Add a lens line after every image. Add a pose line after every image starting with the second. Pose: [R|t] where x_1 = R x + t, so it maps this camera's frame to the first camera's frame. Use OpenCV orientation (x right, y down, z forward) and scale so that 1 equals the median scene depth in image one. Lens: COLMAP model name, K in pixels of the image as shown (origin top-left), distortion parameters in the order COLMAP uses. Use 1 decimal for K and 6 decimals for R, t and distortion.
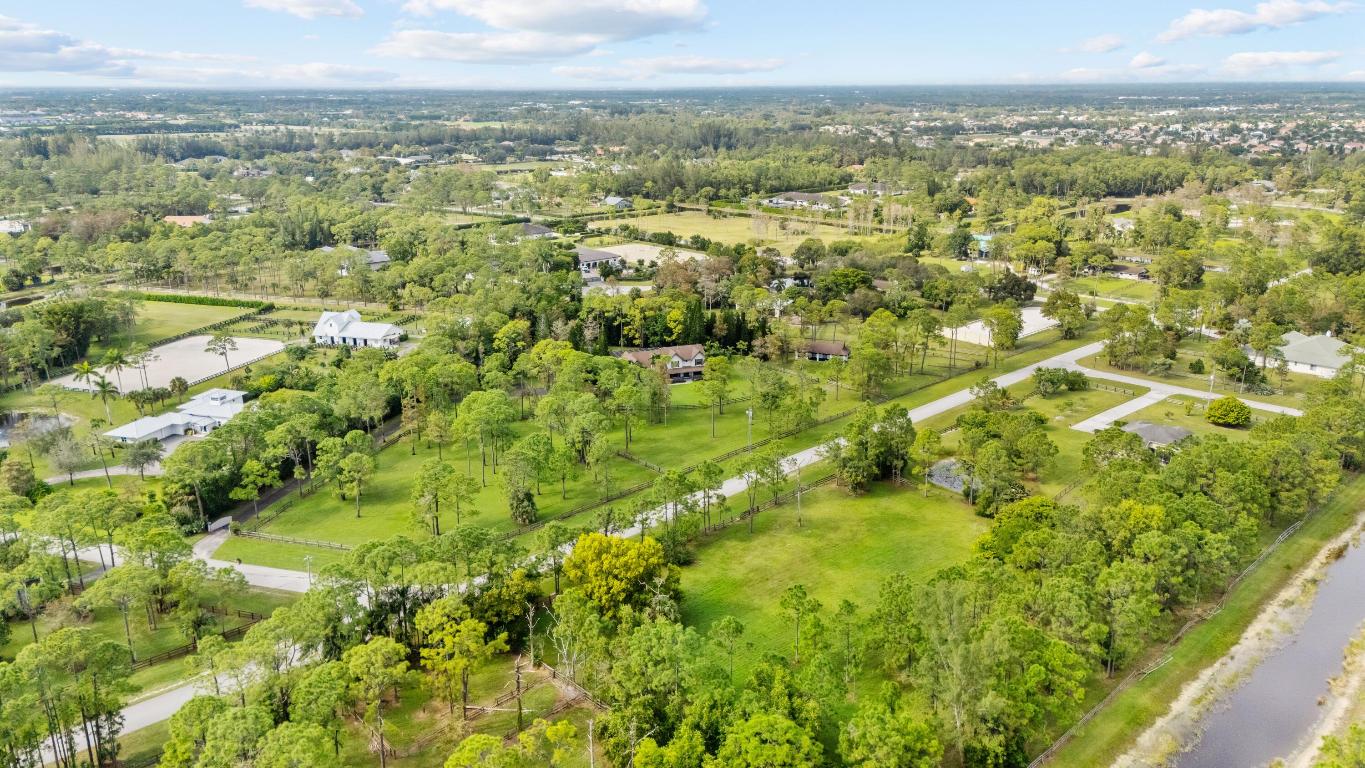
lens RADIAL K [[1015.0, 0, 682.5], [0, 1015.0, 384.0], [0, 0, 1]] dist [0.072267, -0.072060]
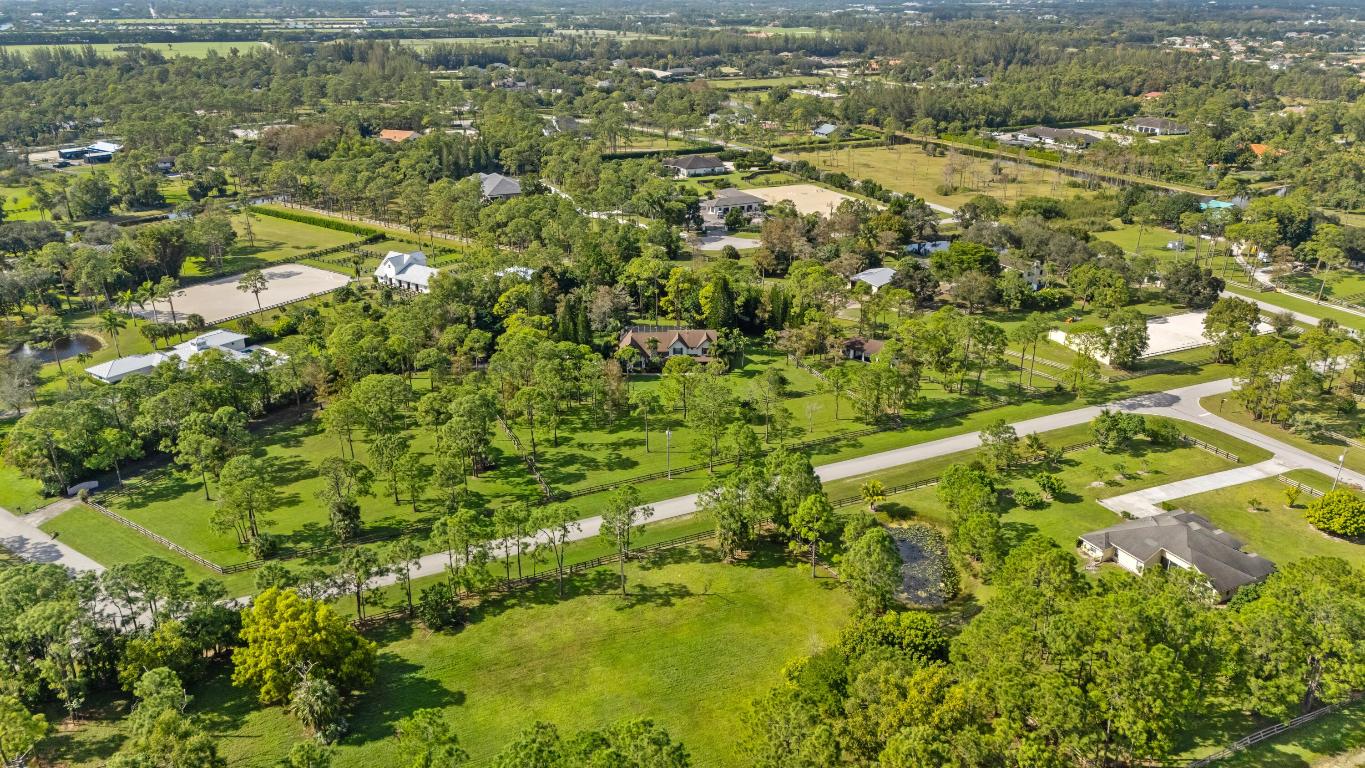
lens RADIAL K [[1015.0, 0, 682.5], [0, 1015.0, 384.0], [0, 0, 1]] dist [0.072267, -0.072060]
pose [[0.945848, 0.120218, -0.301529, 0.200008], [-0.092858, 0.990281, 0.103539, -0.062006], [0.311046, -0.069933, 0.947818, 0.120747]]
